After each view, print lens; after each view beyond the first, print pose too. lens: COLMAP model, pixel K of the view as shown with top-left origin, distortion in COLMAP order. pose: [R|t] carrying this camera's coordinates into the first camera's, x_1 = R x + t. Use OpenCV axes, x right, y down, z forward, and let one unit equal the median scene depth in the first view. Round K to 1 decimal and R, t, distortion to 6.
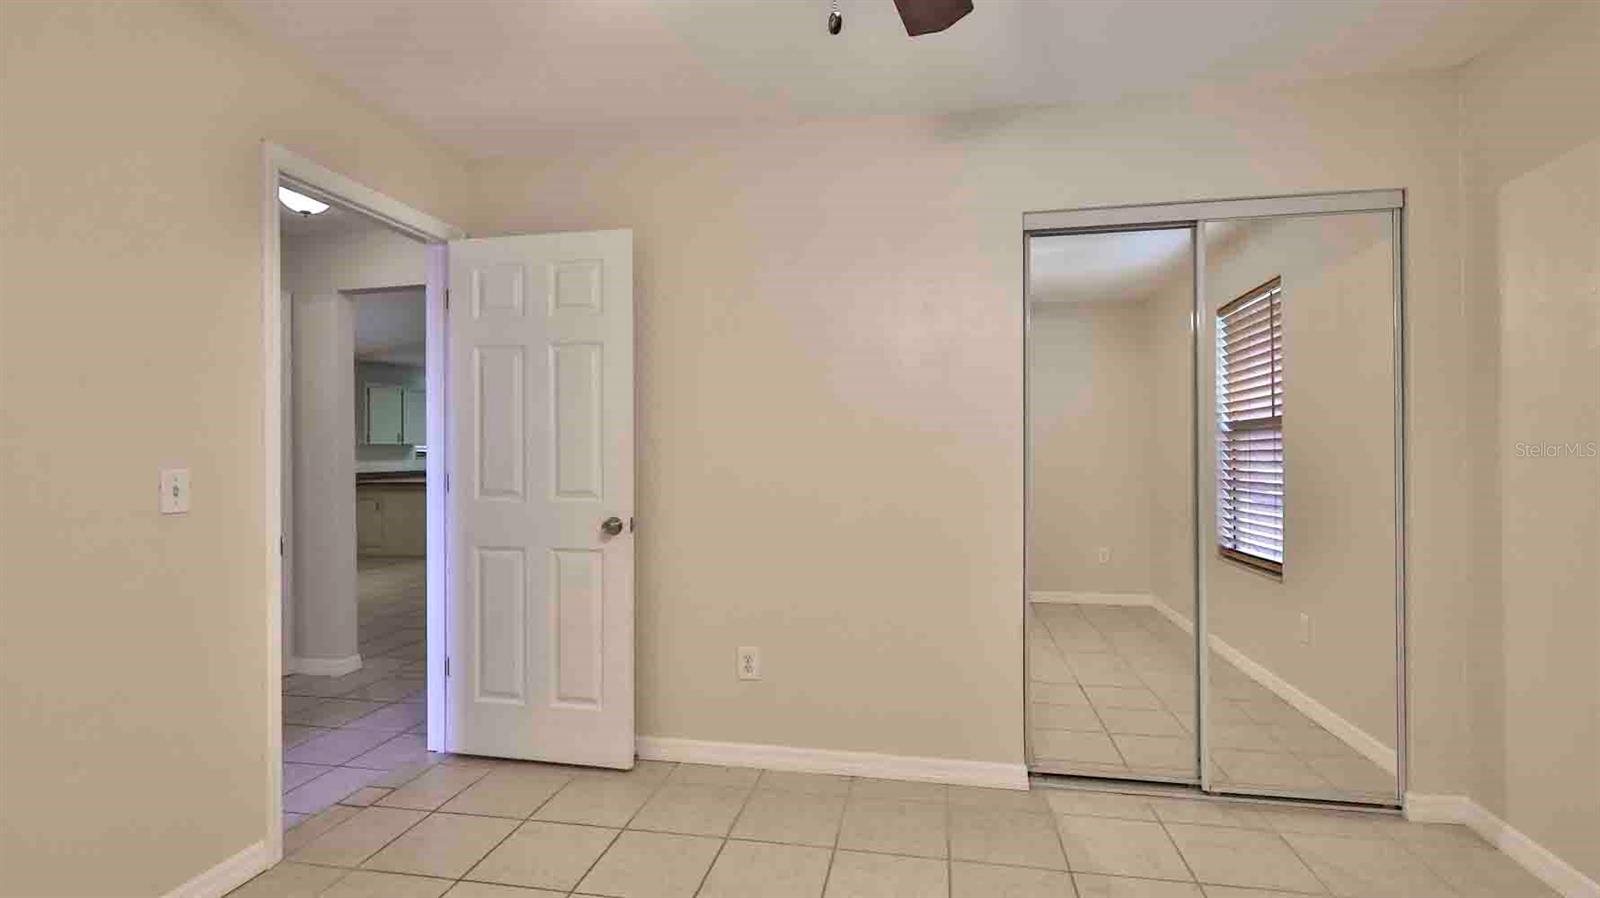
lens RADIAL K [[763.4, 0, 886.7], [0, 763.4, 447.5], [0, 0, 1]] dist [0.003906, 0.000238]
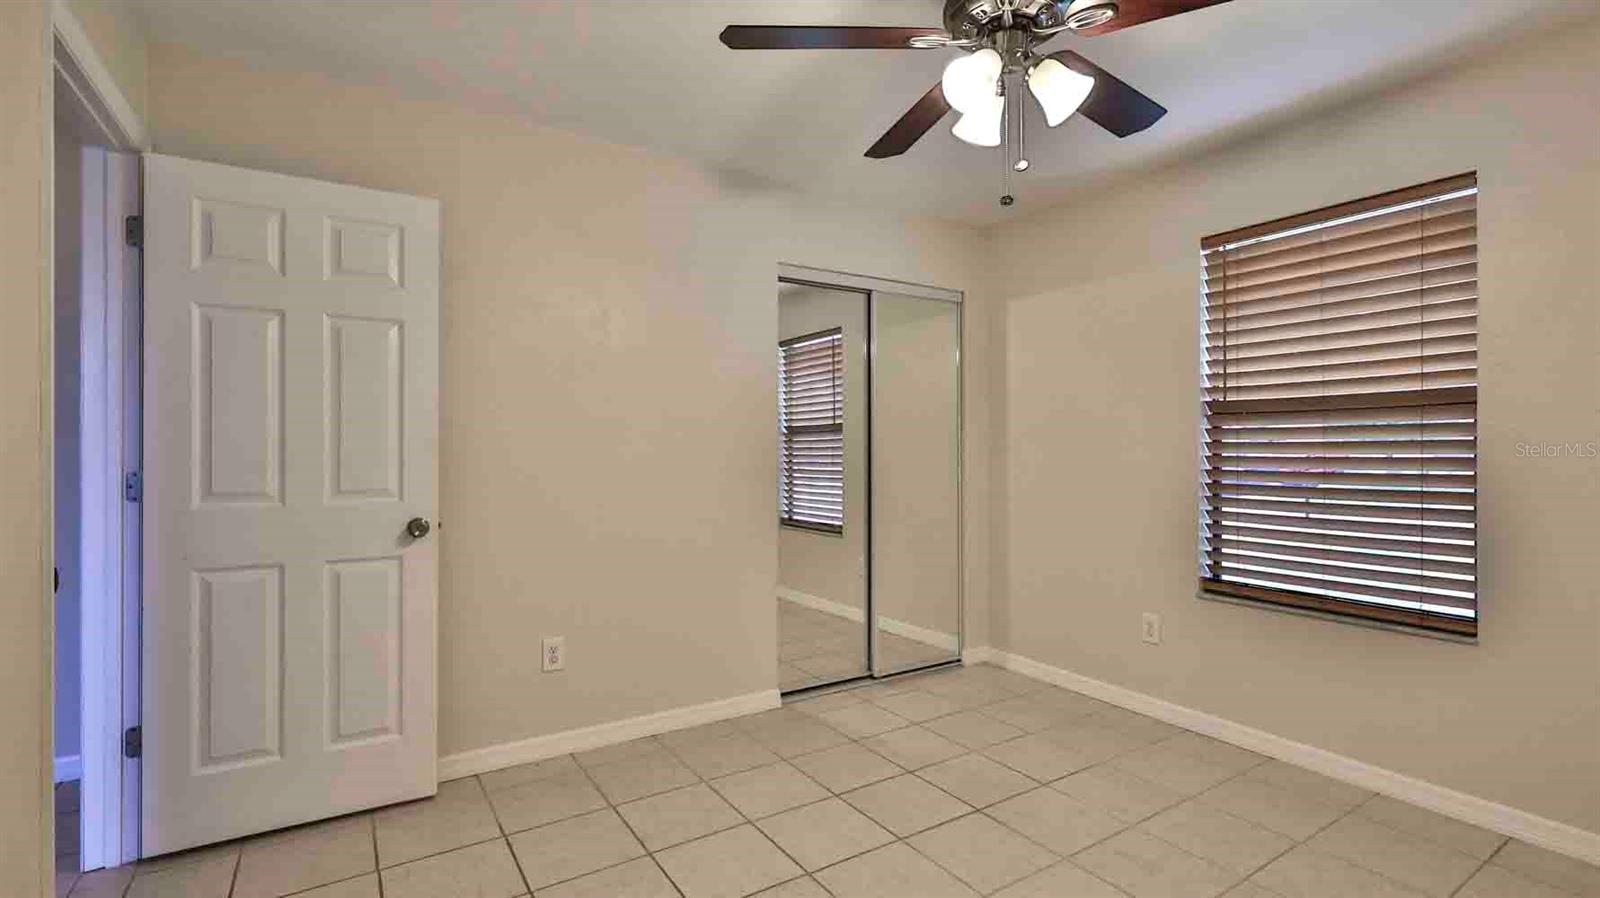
lens RADIAL K [[718.4, 0, 793.5], [0, 718.4, 444.7], [0, 0, 1]] dist [-0.003132, -0.000319]
pose [[0.731011, 0.007419, 0.682326, -0.606008], [-0.006780, 0.999971, -0.003610, 0.005628], [-0.682332, -0.001987, 0.731039, 0.089051]]
